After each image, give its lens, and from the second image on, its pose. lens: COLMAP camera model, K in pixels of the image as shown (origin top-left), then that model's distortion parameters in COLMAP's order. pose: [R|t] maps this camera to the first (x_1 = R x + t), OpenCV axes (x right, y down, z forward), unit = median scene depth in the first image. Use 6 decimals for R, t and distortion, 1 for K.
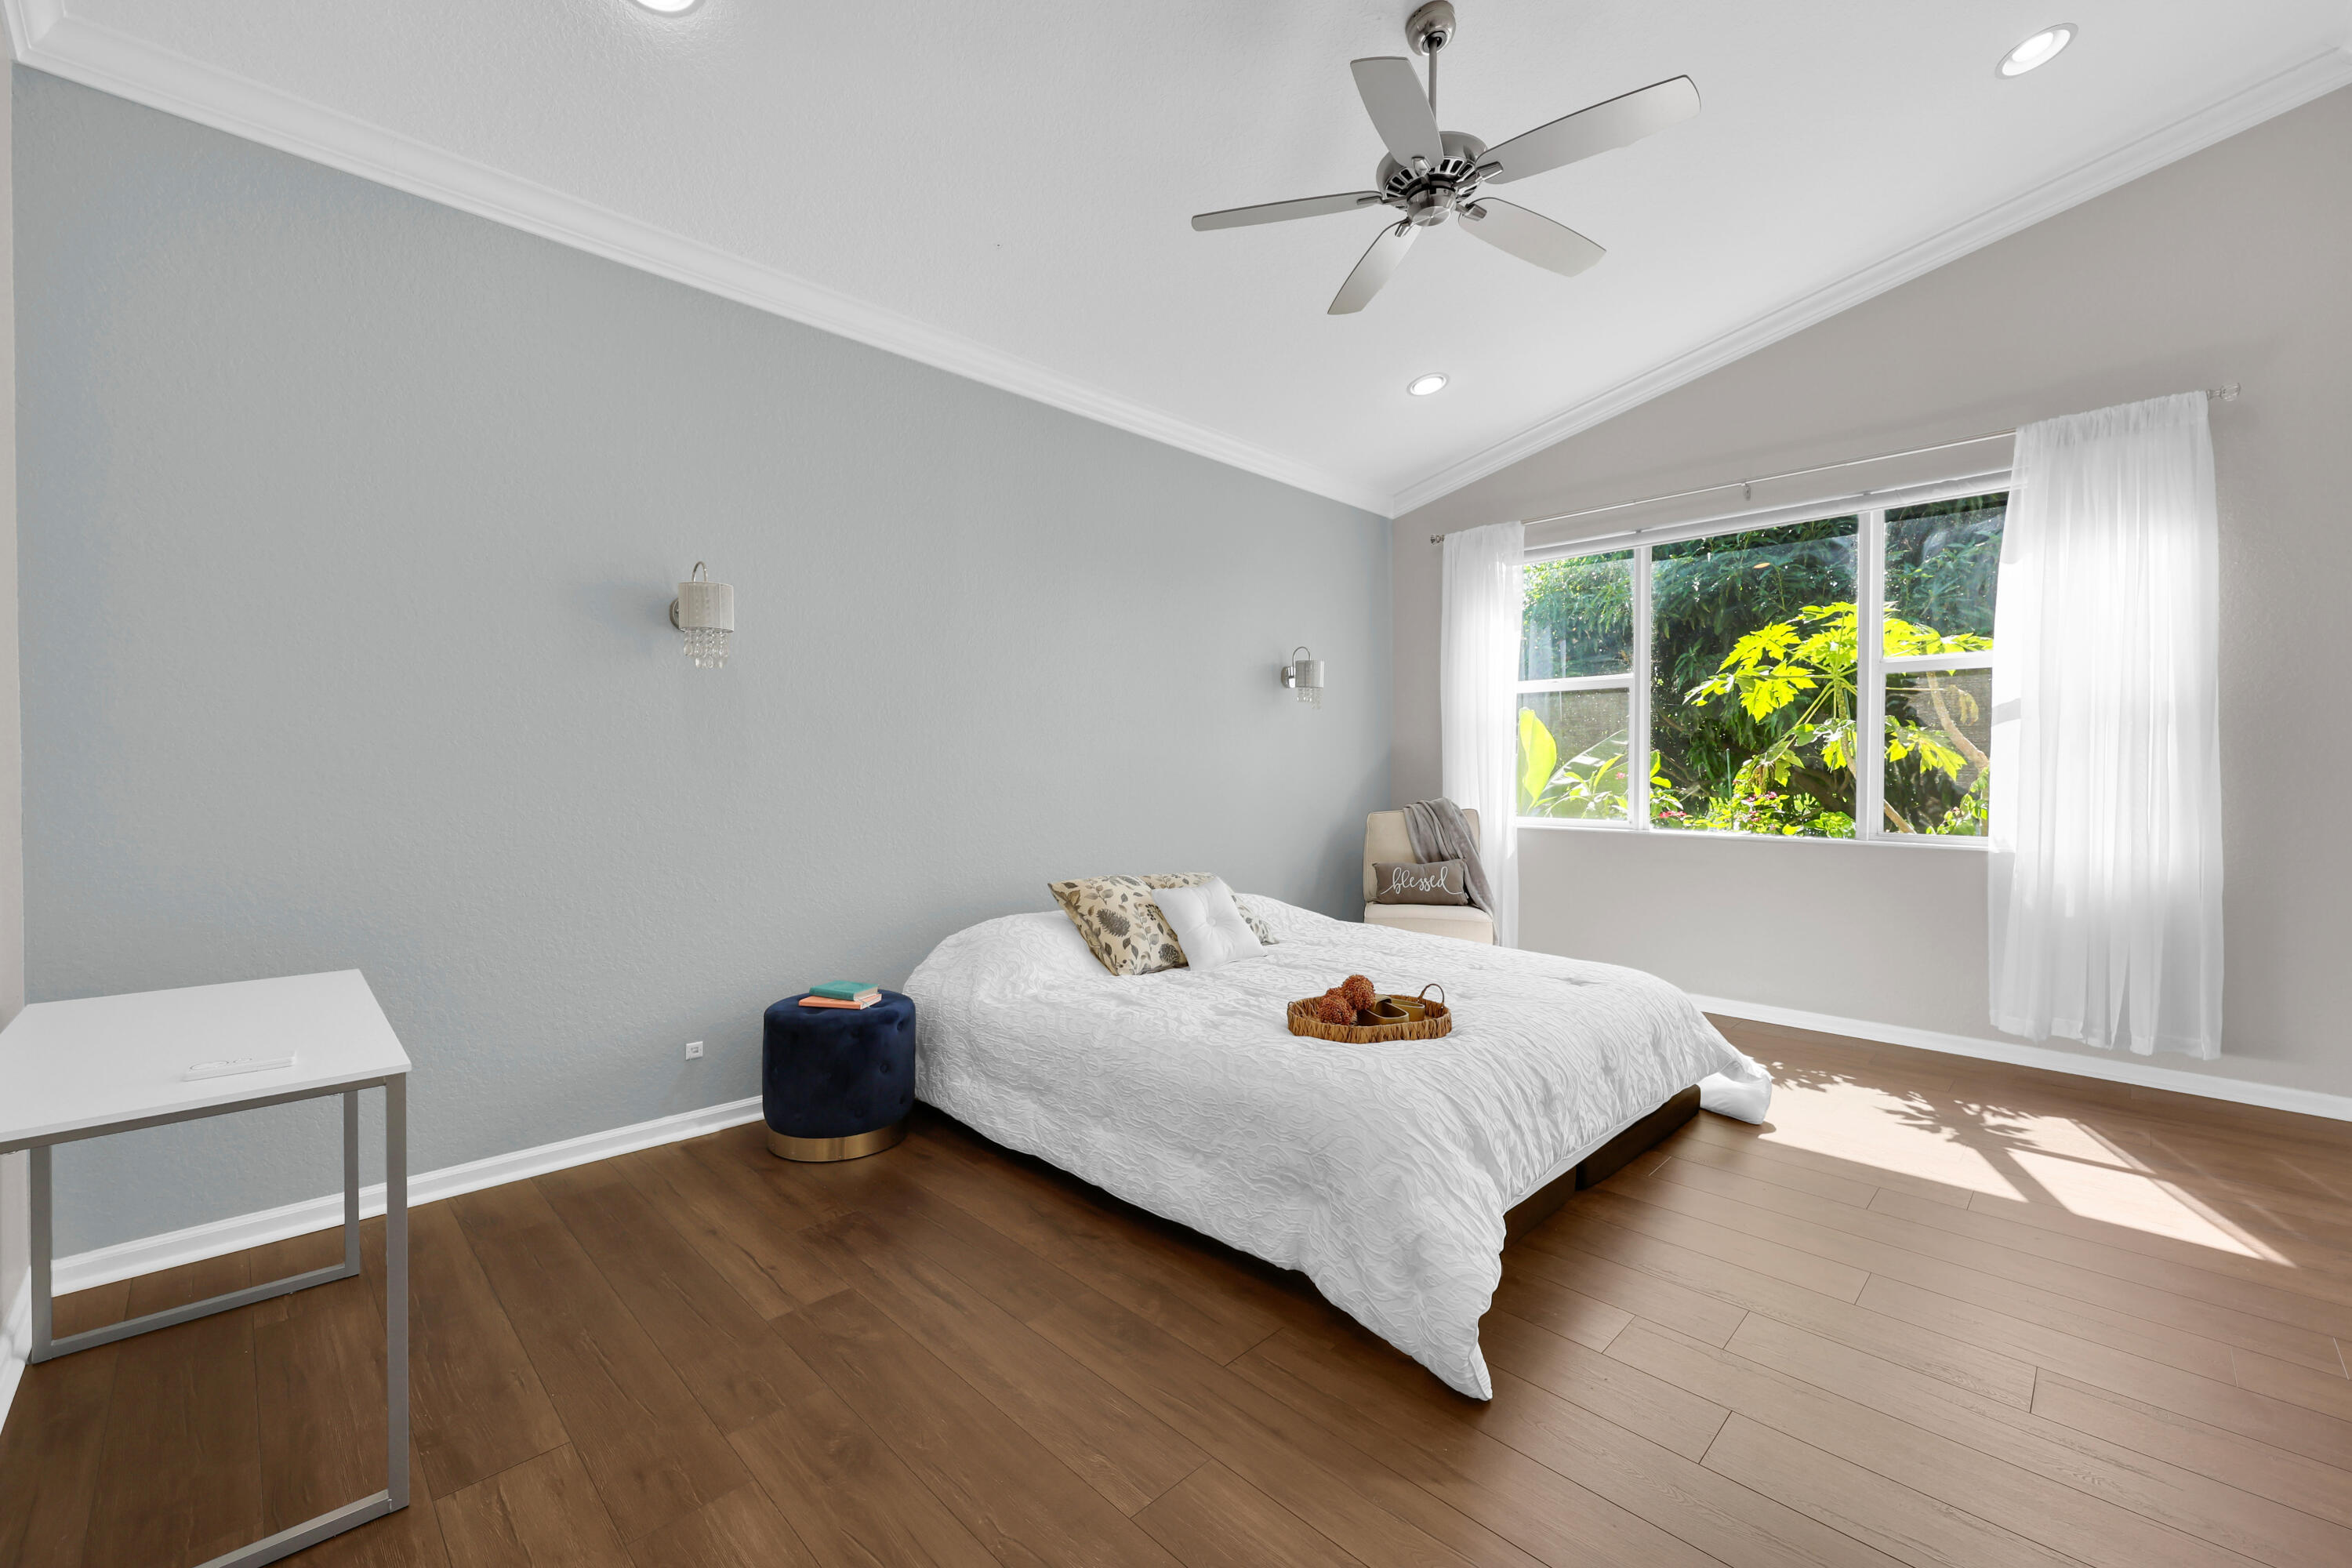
lens RADIAL K [[961.3, 0, 1162.0], [0, 961.3, 775.1], [0, 0, 1]] dist [0.000782, -0.002103]
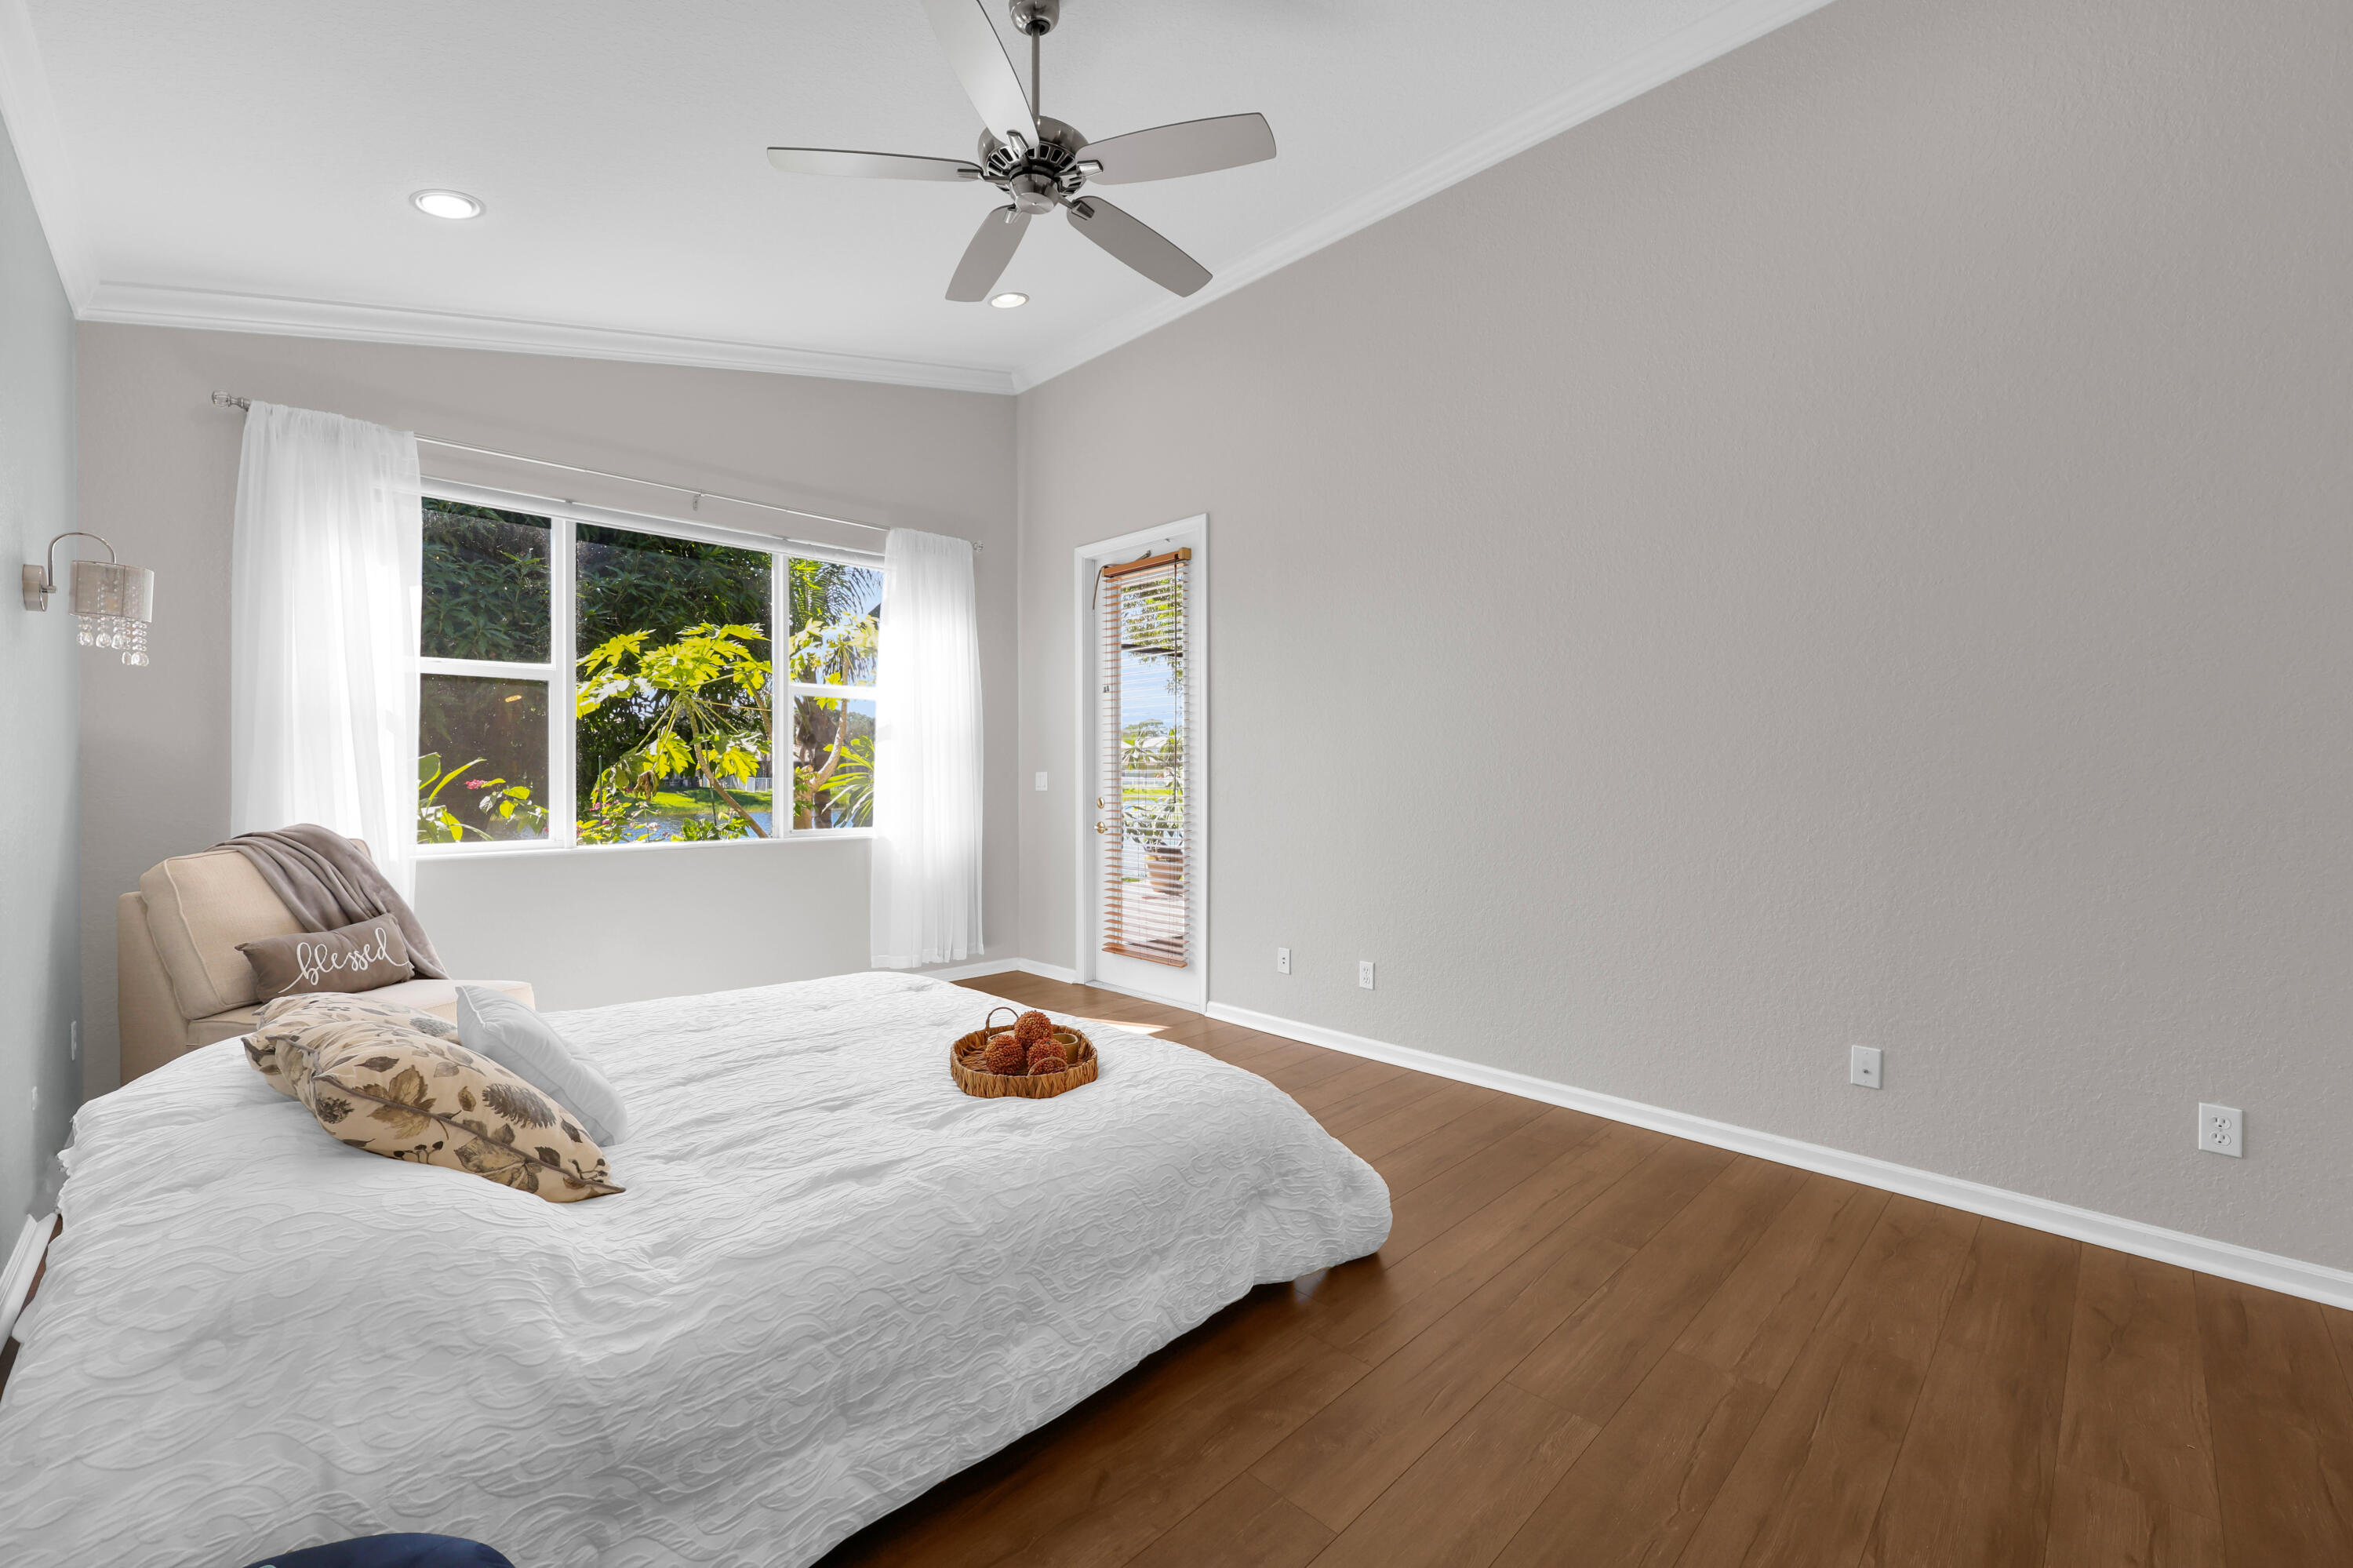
lens RADIAL K [[961.7, 0, 1162.2], [0, 961.7, 775.1], [0, 0, 1]] dist [0.000782, -0.002103]
pose [[-0.002955, -0.002929, 0.999991, -0.540163], [0.008570, 0.999959, 0.002954, -0.009461], [-0.999959, 0.008579, -0.002930, 0.694675]]
